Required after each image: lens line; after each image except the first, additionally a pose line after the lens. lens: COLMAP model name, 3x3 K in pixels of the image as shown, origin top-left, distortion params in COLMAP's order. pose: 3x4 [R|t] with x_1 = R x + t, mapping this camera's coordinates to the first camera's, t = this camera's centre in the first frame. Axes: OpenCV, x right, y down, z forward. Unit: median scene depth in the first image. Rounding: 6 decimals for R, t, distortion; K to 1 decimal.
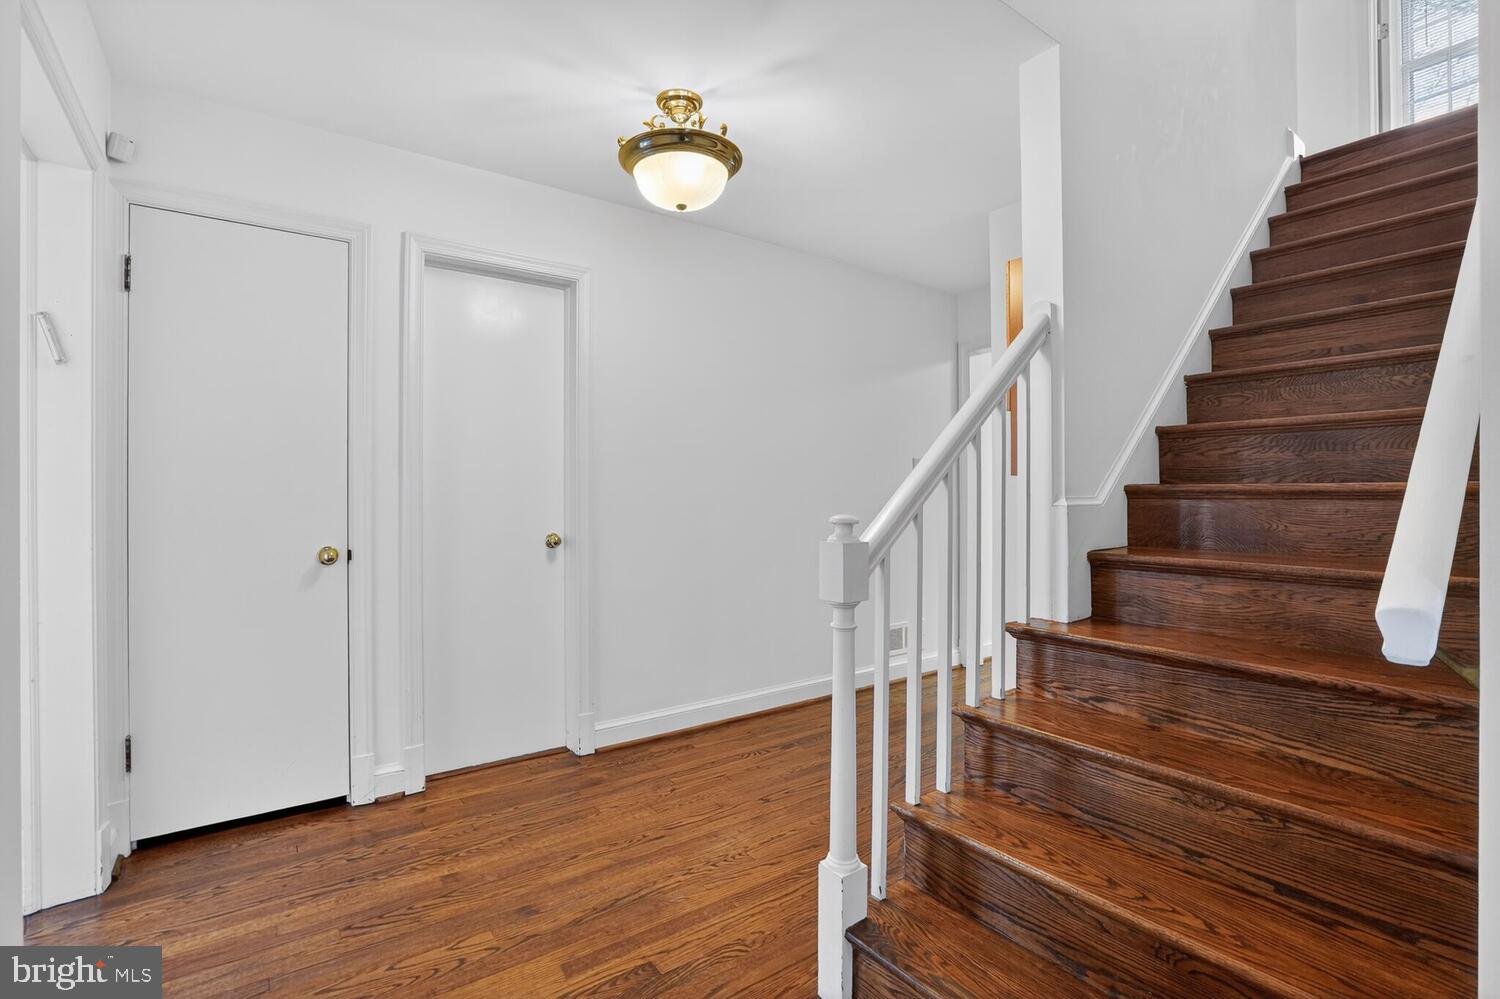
lens RADIAL K [[697.5, 0, 748.7], [0, 697.5, 499.9], [0, 0, 1]] dist [-0.047253, 0.010530]
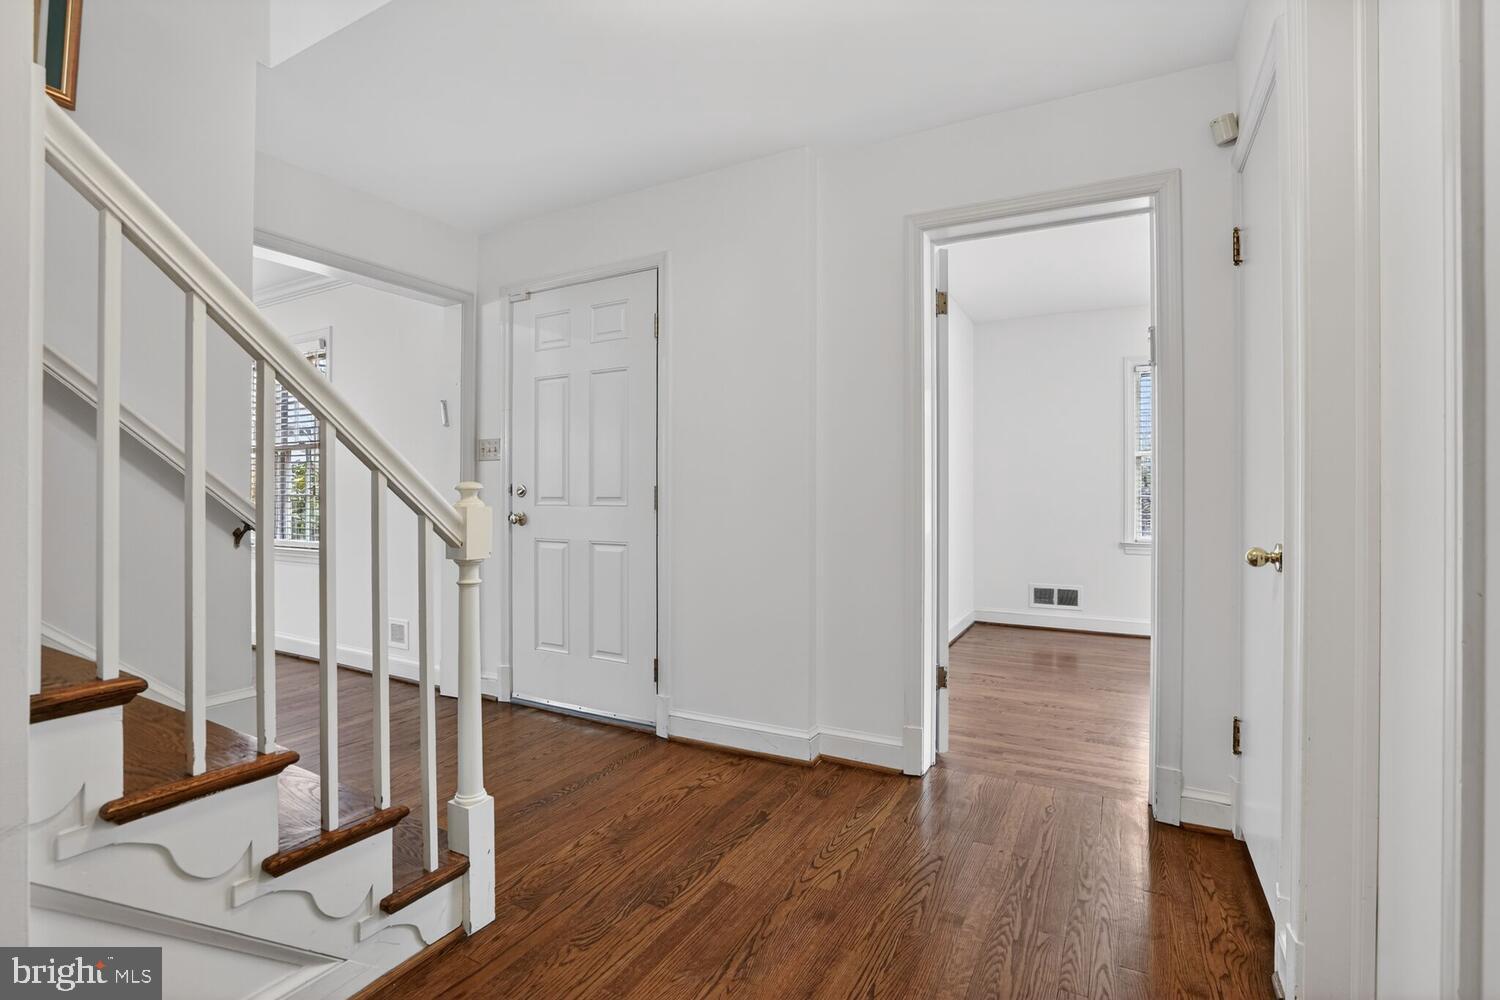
lens RADIAL K [[697.5, 0, 750.2], [0, 697.5, 494.1], [0, 0, 1]] dist [-0.047253, 0.010530]
pose [[-0.904885, -0.000193, -0.425655, 0.175819], [-0.001093, 0.999998, 0.001870, 0.029717], [0.425654, 0.002157, -0.904883, 1.919999]]
